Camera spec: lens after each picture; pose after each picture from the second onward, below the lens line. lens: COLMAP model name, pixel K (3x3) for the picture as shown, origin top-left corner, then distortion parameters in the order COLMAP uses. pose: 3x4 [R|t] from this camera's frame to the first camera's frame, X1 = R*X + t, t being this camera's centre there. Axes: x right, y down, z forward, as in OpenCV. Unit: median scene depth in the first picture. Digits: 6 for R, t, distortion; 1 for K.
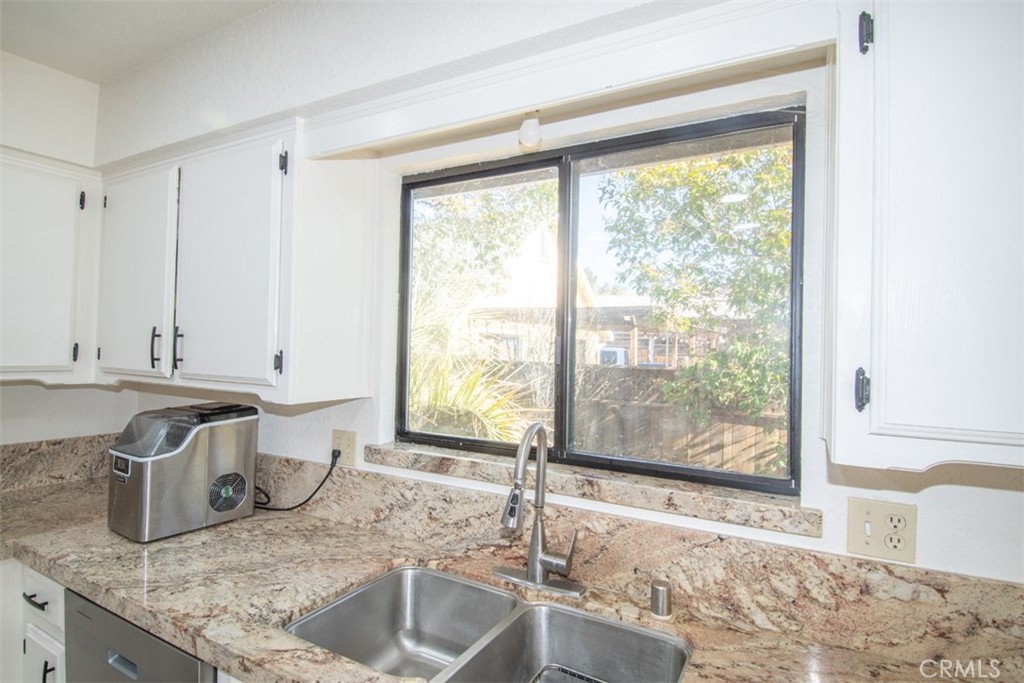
lens RADIAL K [[528.4, 0, 511.9], [0, 528.4, 342.6], [0, 0, 1]] dist [0.026880, -0.000034]
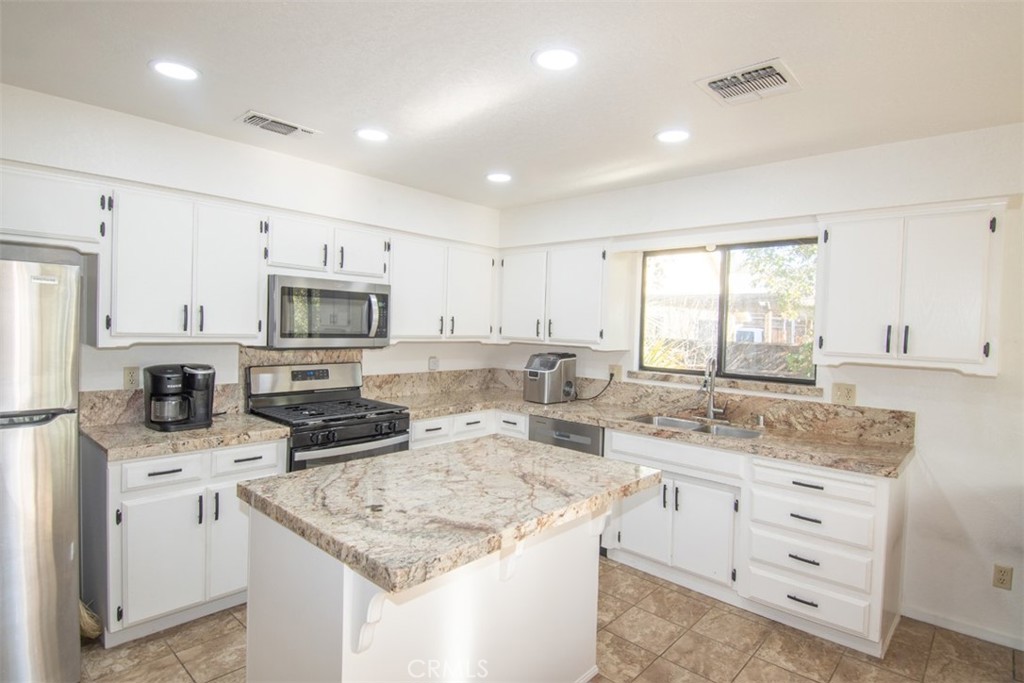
lens RADIAL K [[528.4, 0, 508.9], [0, 528.4, 341.8], [0, 0, 1]] dist [0.026880, -0.000034]
pose [[0.971550, 0.012734, -0.236492, -0.265381], [-0.003816, 0.999265, 0.038132, -0.021458], [0.236804, -0.036144, 0.970885, -1.533246]]
